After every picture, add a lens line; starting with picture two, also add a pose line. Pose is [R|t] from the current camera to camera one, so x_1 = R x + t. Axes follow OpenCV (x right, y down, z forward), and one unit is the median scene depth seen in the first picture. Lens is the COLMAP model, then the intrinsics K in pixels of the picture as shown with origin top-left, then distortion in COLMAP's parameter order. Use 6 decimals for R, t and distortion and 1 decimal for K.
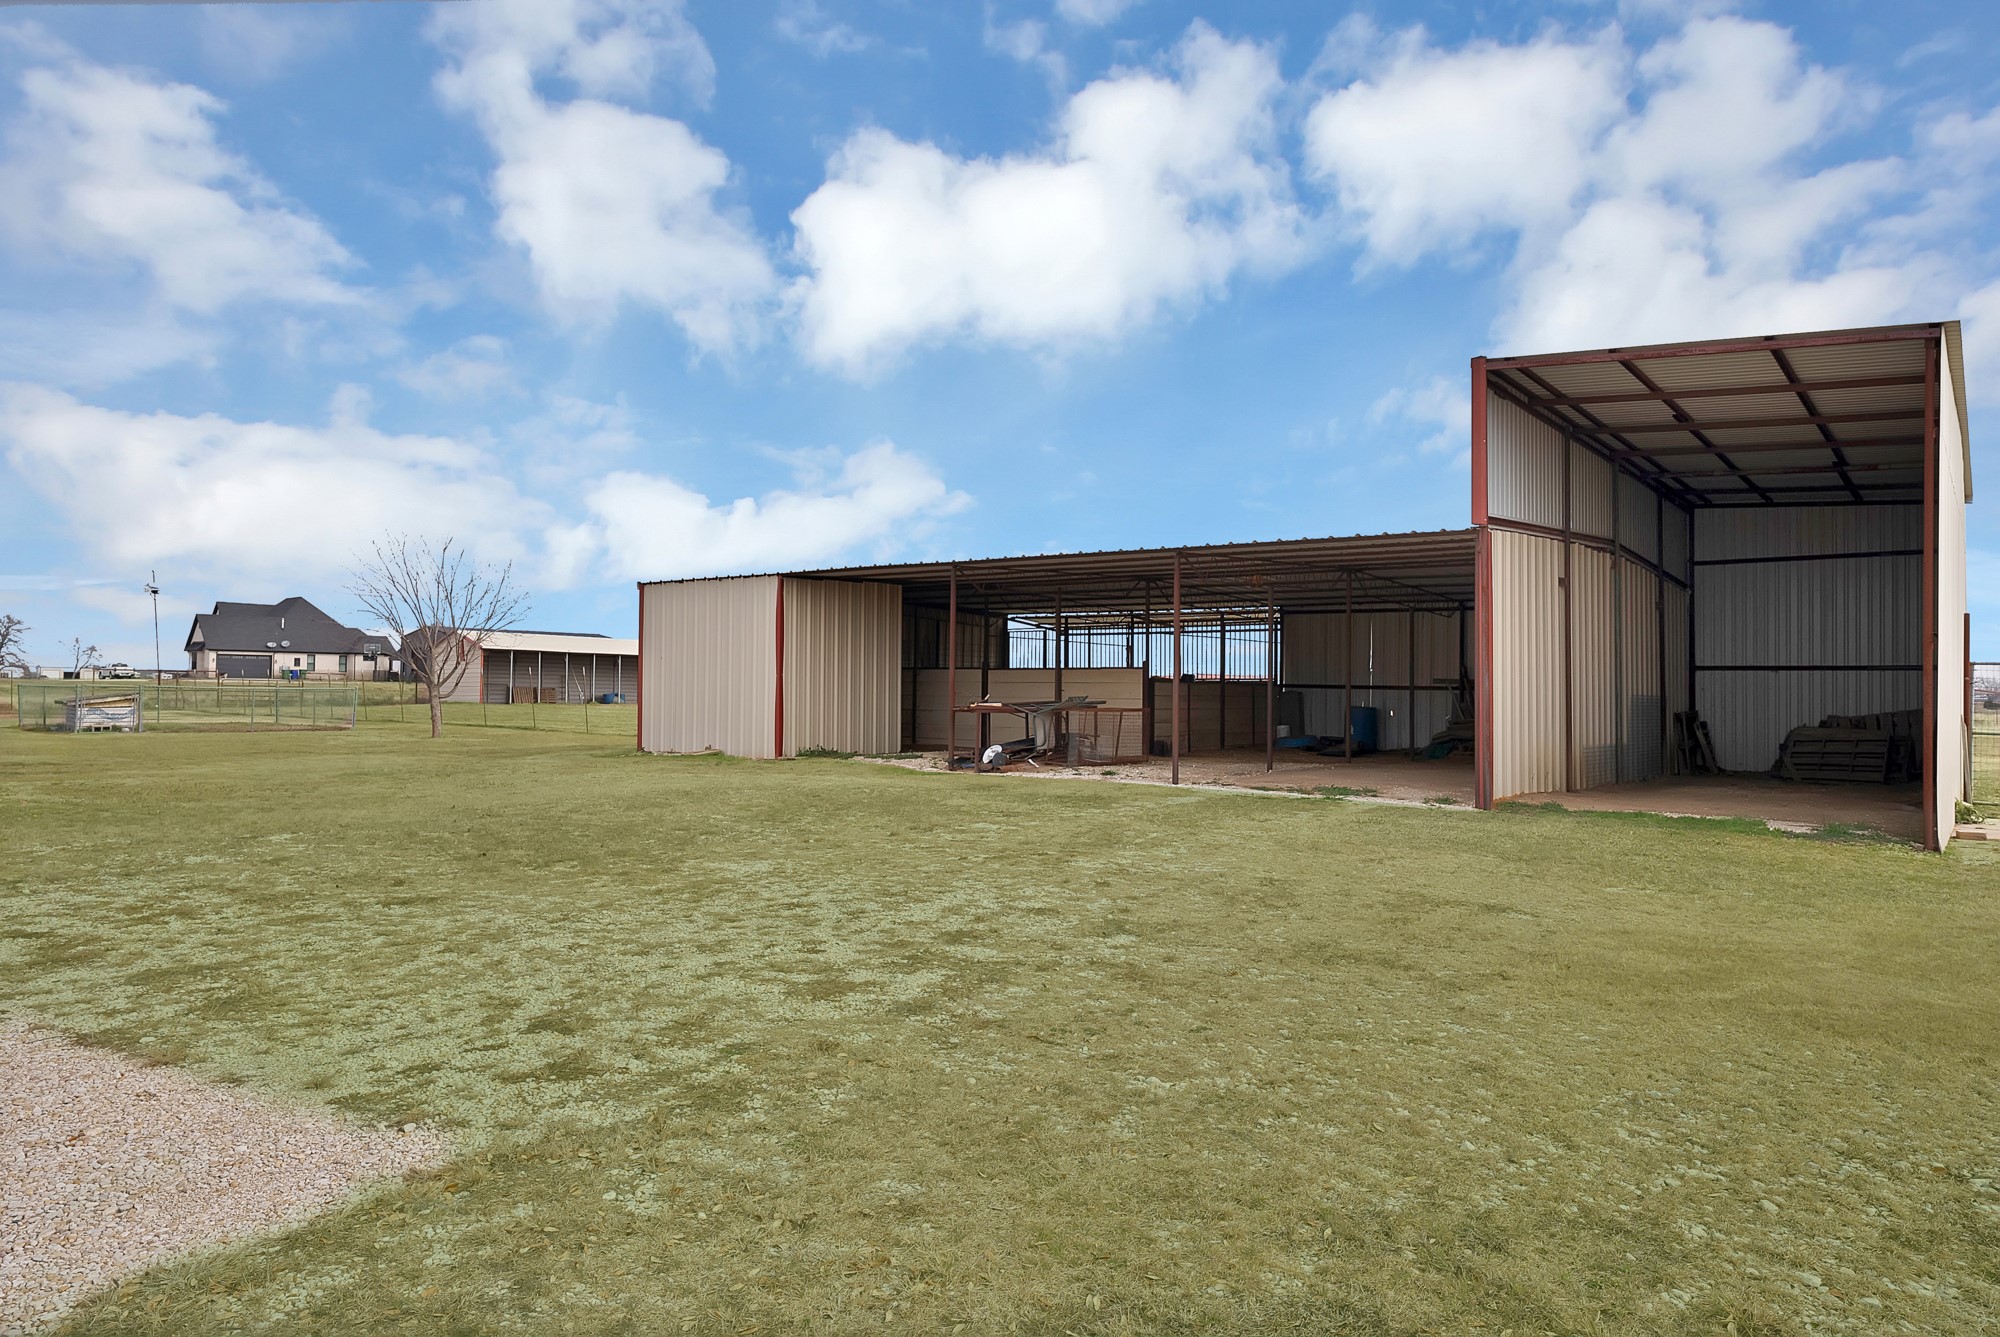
lens RADIAL K [[1269.0, 0, 1000.1], [0, 1269.0, 666.8], [0, 0, 1]] dist [-0.000115, -0.000029]
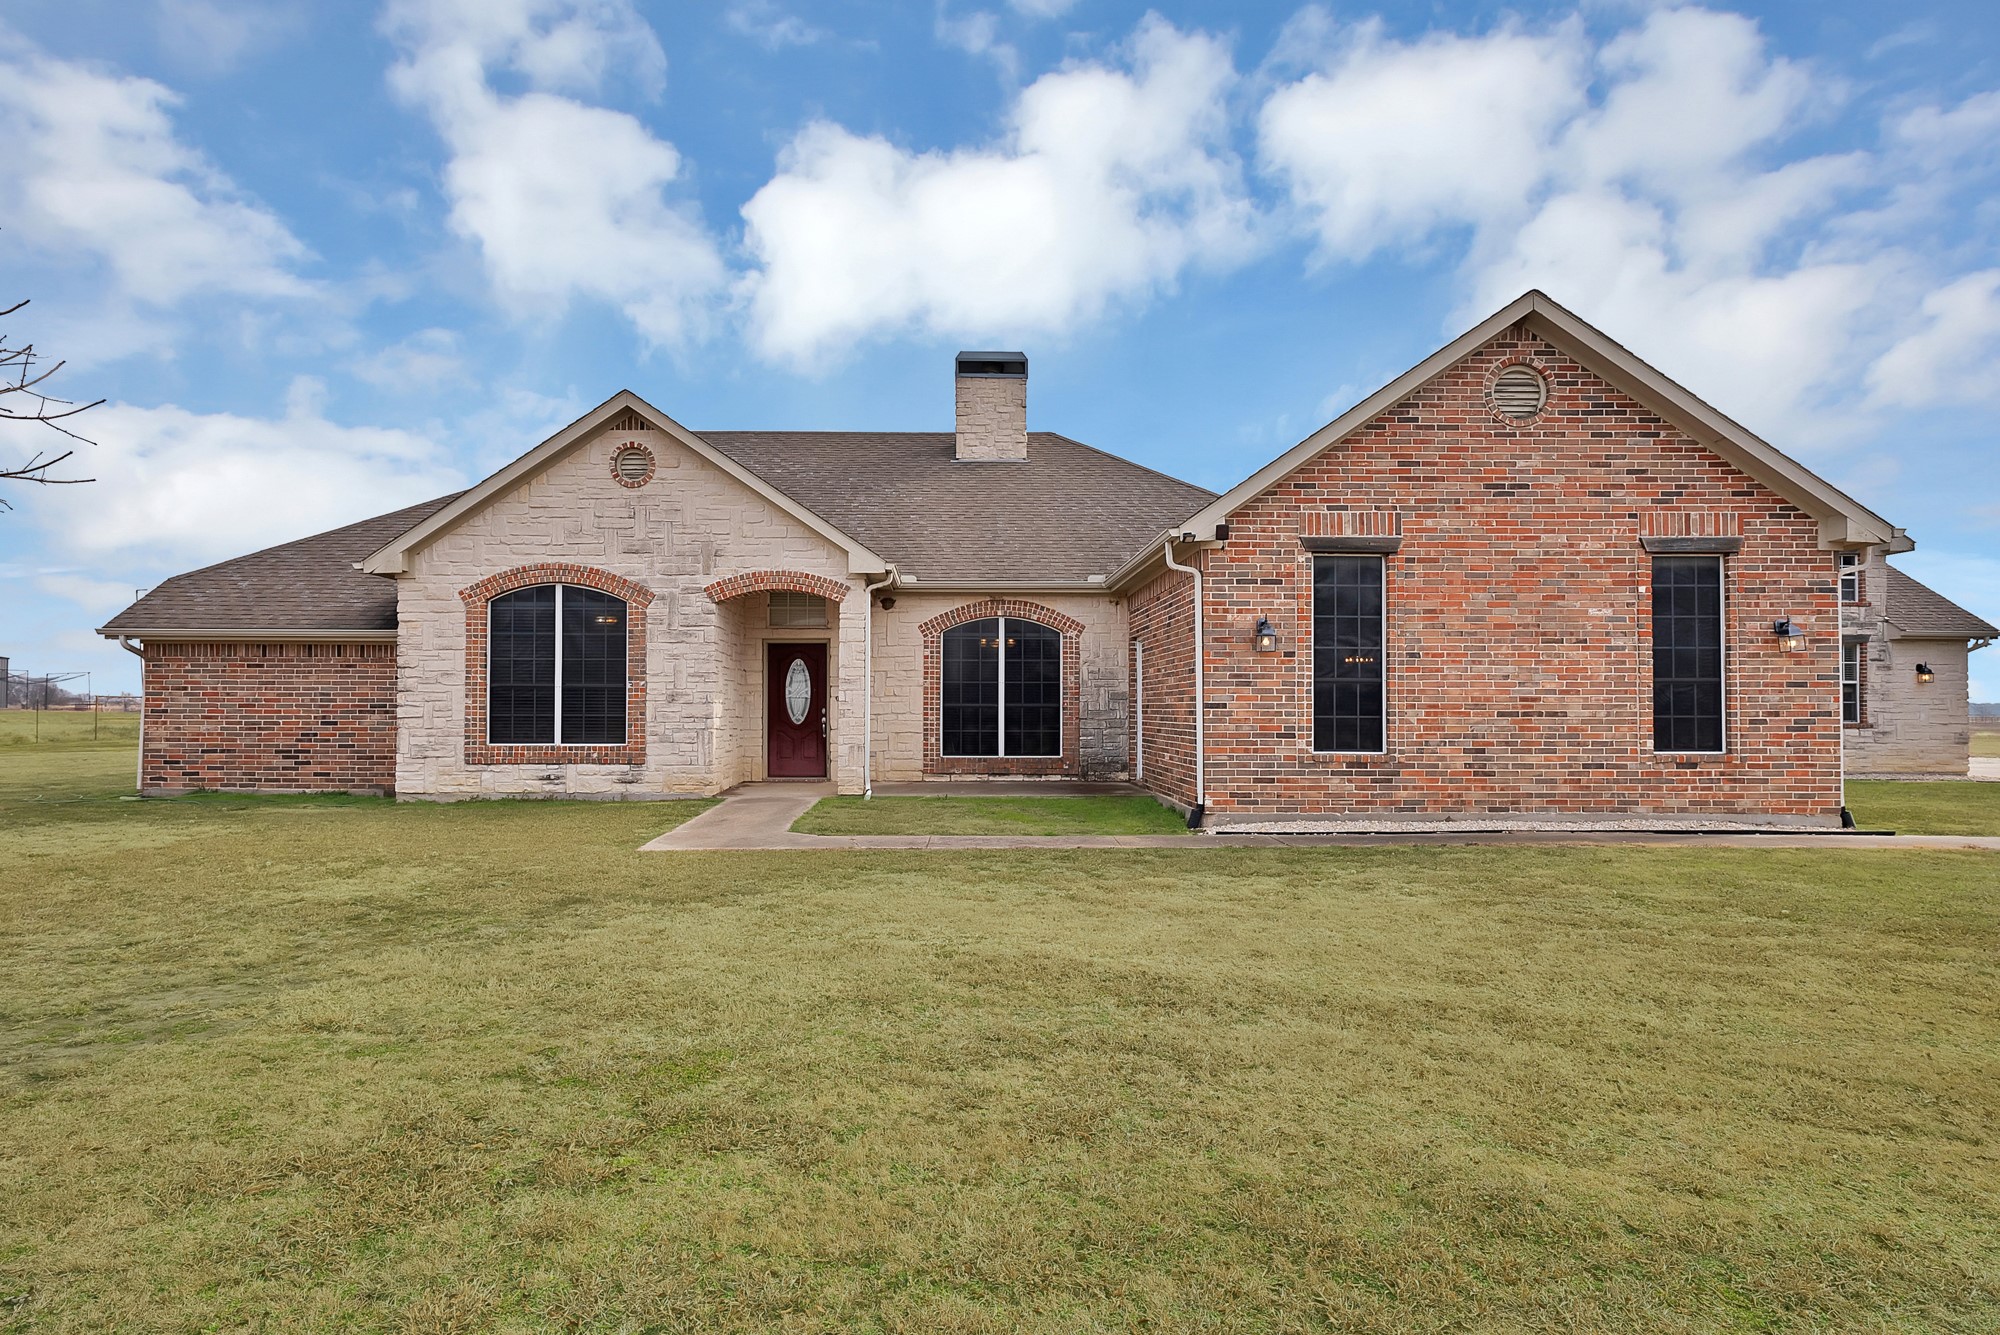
lens RADIAL K [[1037.1, 0, 1001.0], [0, 1037.1, 663.7], [0, 0, 1]] dist [-0.000227, -0.000143]
pose [[0.998332, 0.007657, 0.057224, -0.003907], [-0.007881, 0.999962, 0.003681, -0.000863], [-0.057194, -0.004126, 0.998355, 0.176761]]
